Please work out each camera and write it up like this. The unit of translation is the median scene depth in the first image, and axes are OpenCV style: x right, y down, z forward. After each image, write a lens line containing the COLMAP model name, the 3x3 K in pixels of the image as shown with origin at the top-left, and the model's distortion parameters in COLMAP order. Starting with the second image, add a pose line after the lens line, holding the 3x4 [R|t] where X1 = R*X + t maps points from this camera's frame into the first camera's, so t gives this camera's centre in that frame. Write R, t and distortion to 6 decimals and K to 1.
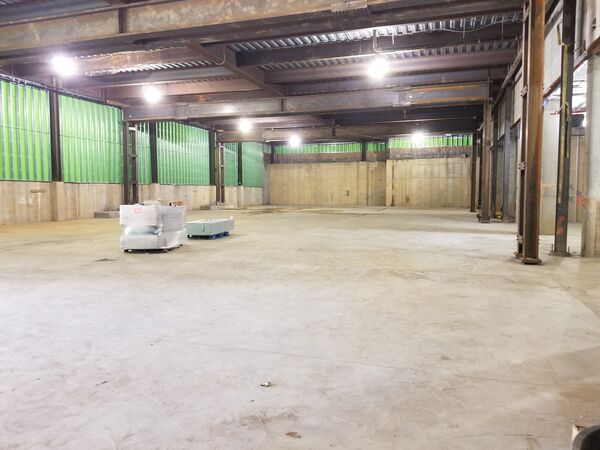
lens RADIAL K [[476.9, 0, 300.4], [0, 476.9, 223.7], [0, 0, 1]] dist [0.058004, -0.081016]
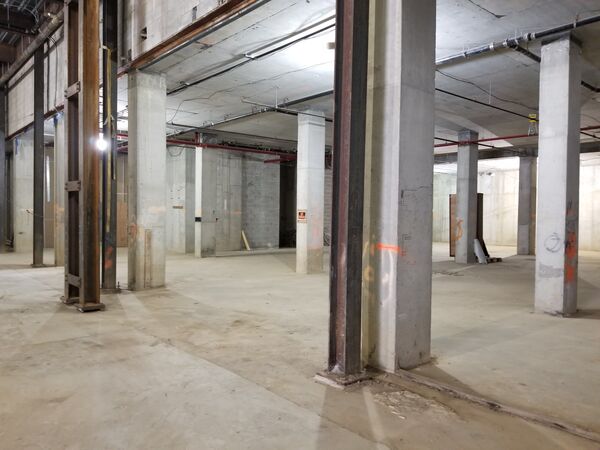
lens RADIAL K [[476.9, 0, 285.1], [0, 476.9, 225.3], [0, 0, 1]] dist [0.058004, -0.081016]
pose [[0.549701, -0.010998, 0.835289, -0.001962], [0.046651, 0.998757, -0.017551, -0.020962], [-0.834058, 0.048615, 0.549531, 0.228154]]
